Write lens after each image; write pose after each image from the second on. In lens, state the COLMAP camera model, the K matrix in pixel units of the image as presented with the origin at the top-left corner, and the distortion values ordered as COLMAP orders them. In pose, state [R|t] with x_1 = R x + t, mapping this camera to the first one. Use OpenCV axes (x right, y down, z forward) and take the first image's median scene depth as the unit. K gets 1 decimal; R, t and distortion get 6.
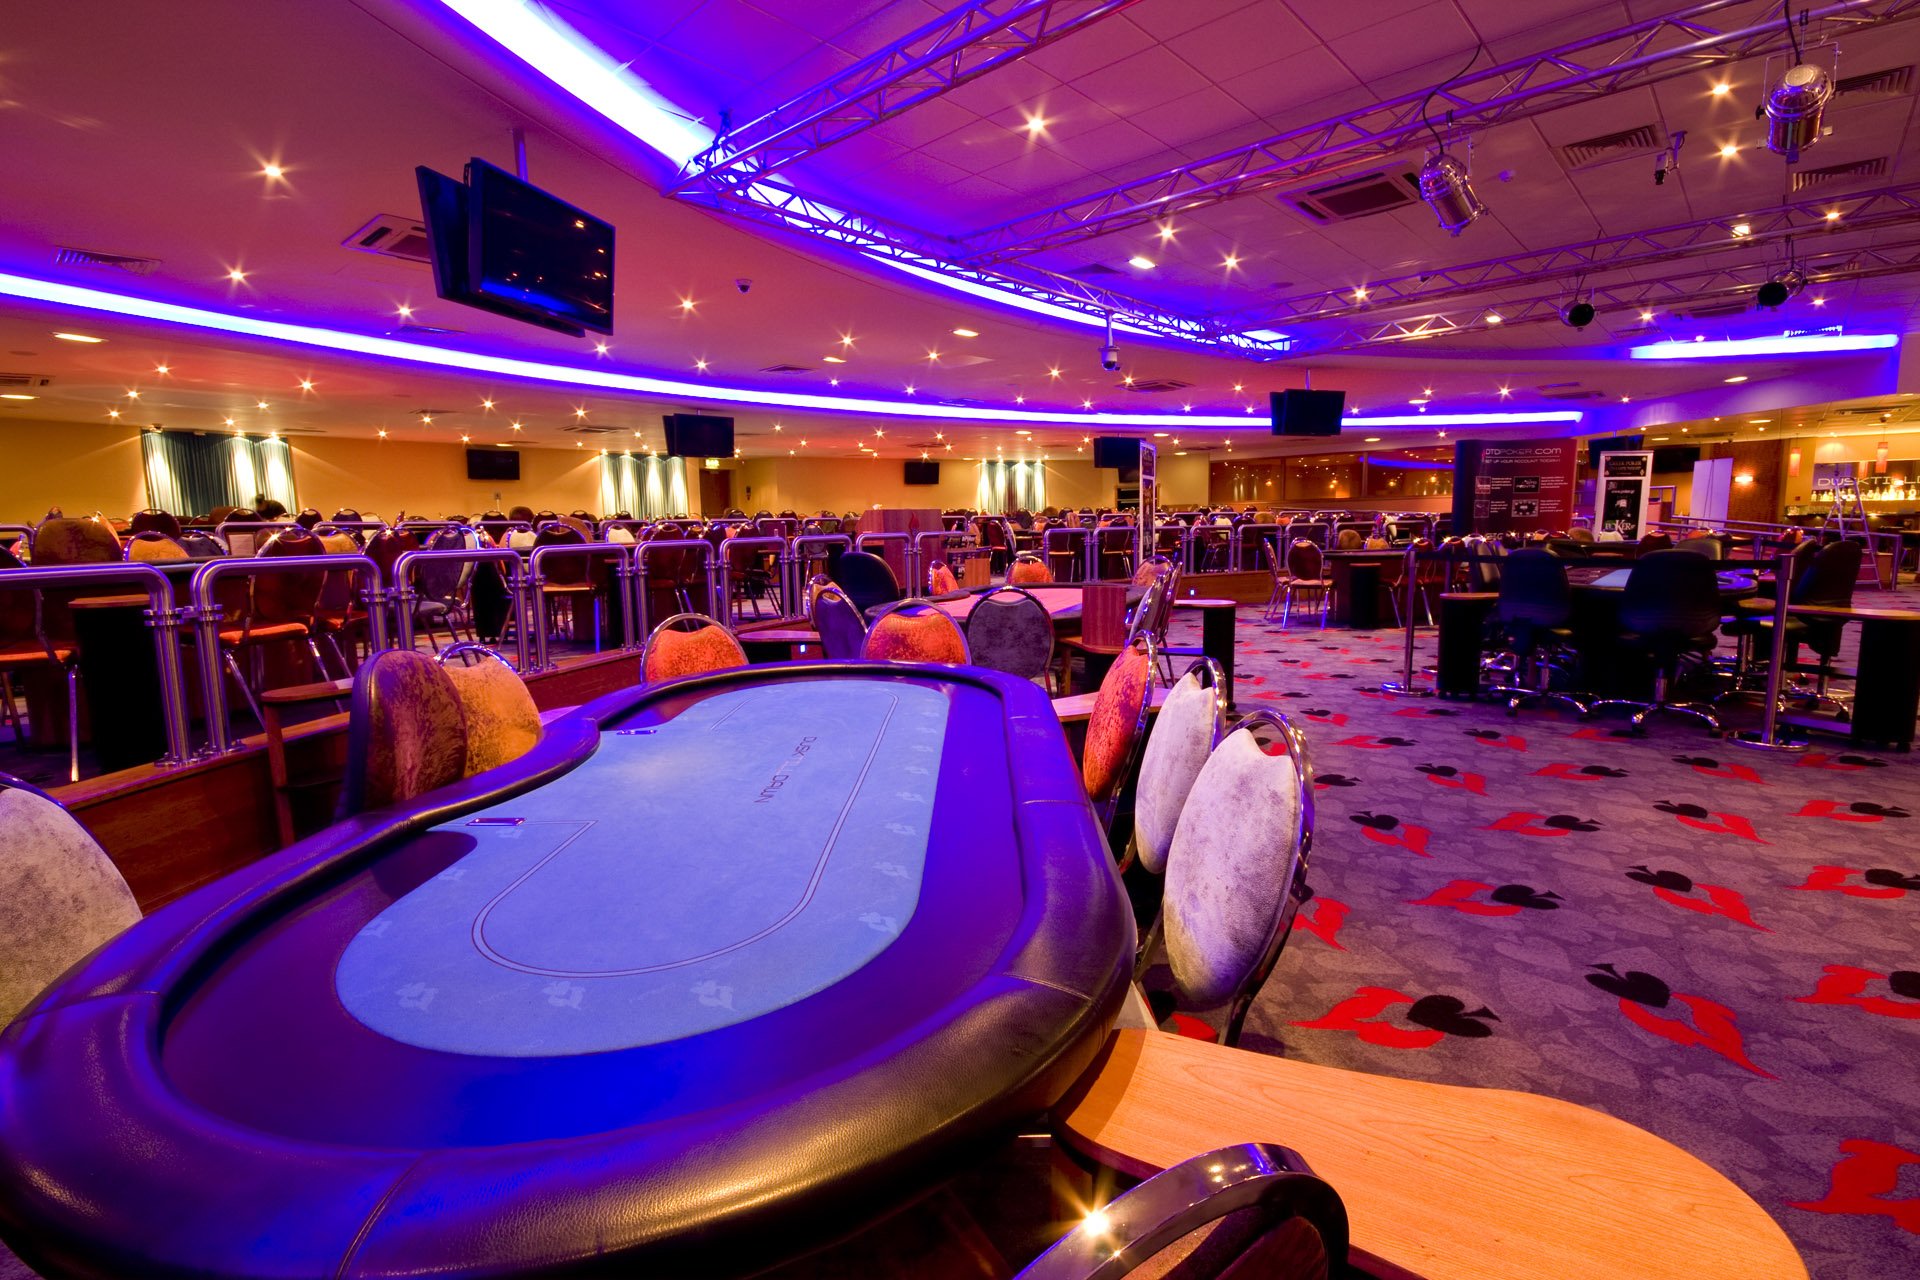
lens RADIAL K [[903.3, 0, 963.1], [0, 903.3, 640.1], [0, 0, 1]] dist [-0.001040, -0.000430]
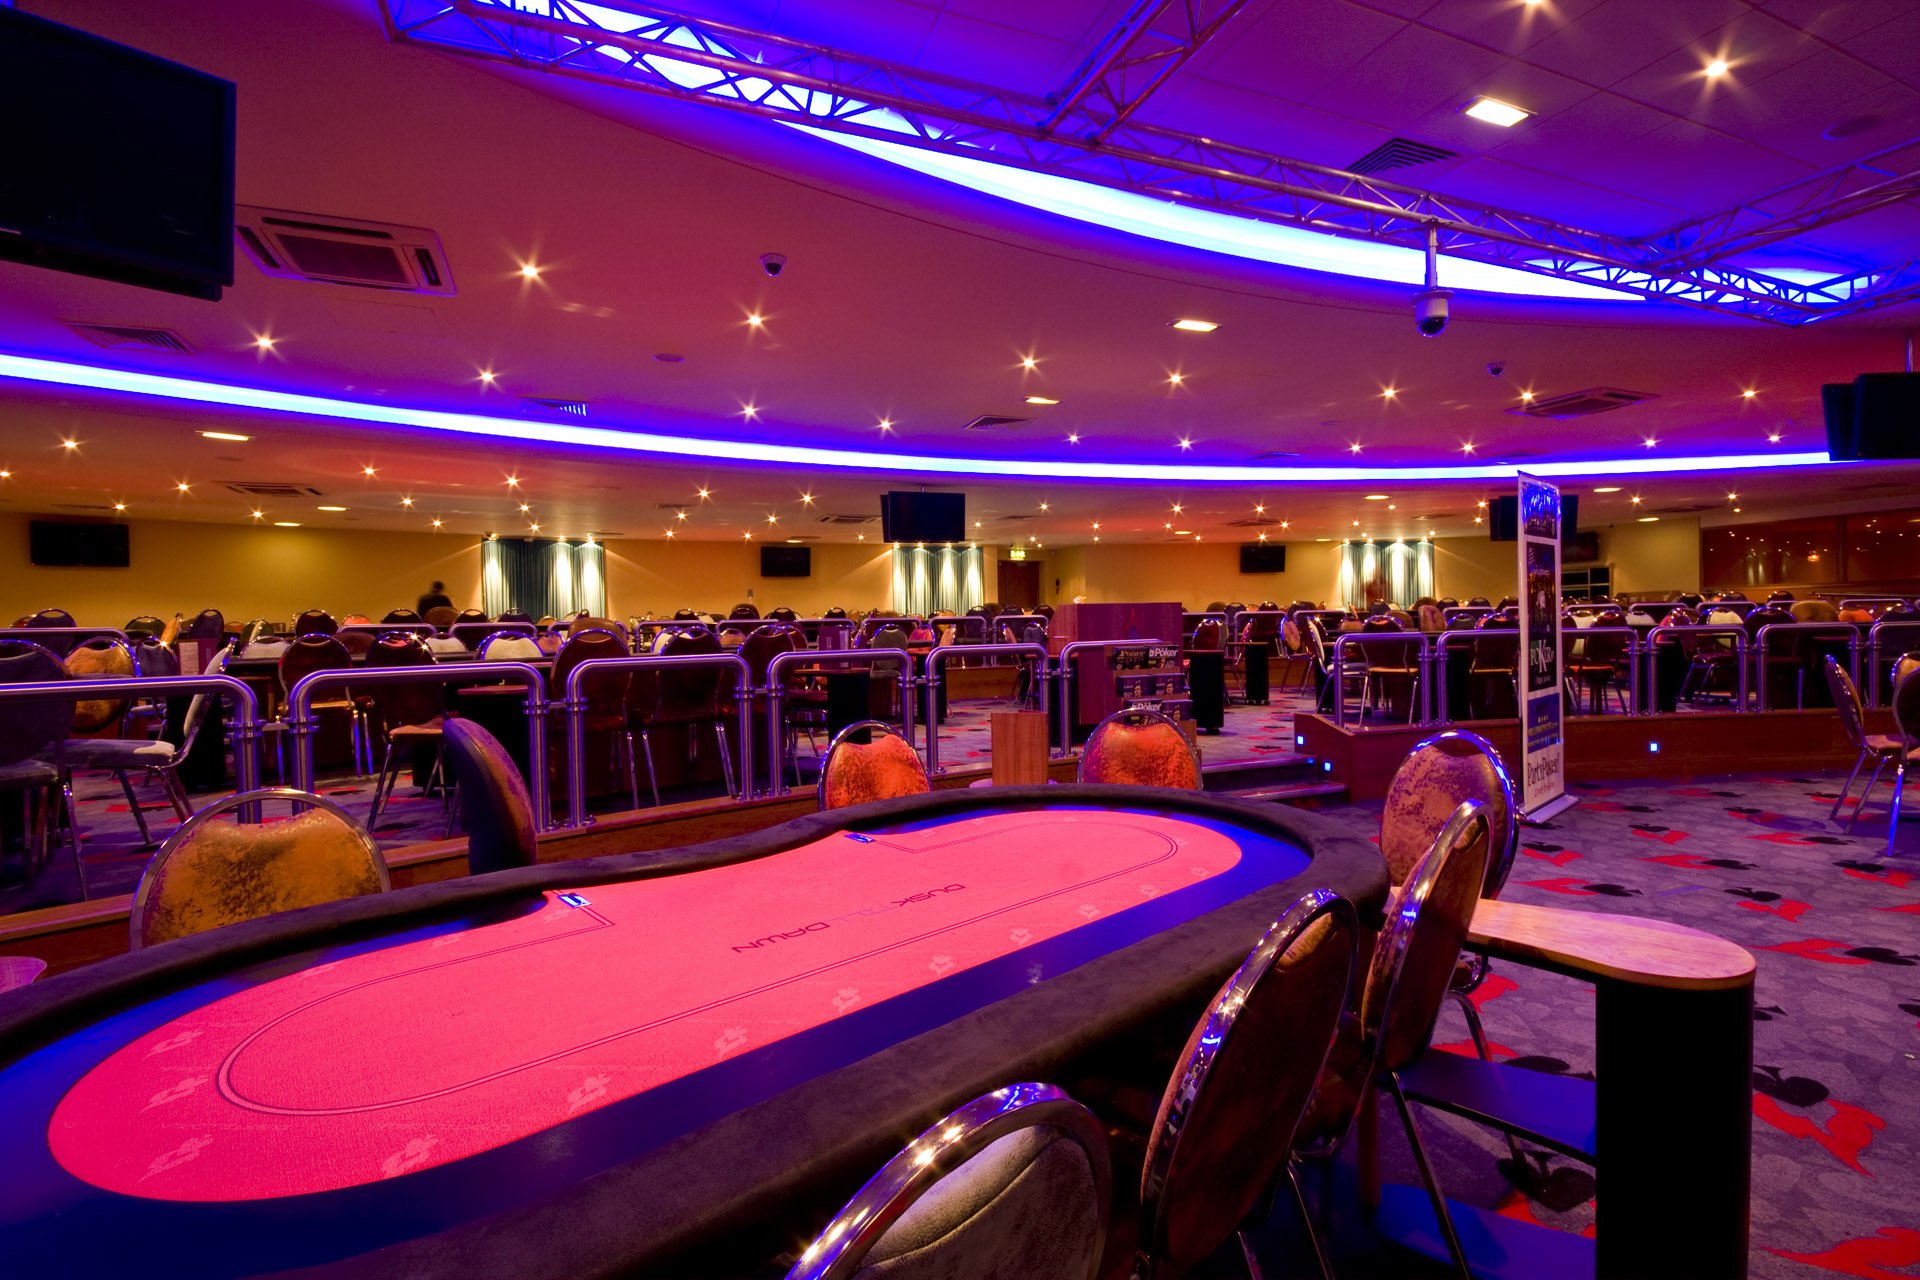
lens RADIAL K [[903.3, 0, 956.1], [0, 903.3, 642.4], [0, 0, 1]] dist [-0.001040, -0.000430]
pose [[0.908211, 0.008234, -0.418431, 0.069060], [-0.050423, 0.994676, -0.089872, -0.032381], [0.415463, 0.102722, 0.903791, 0.227059]]
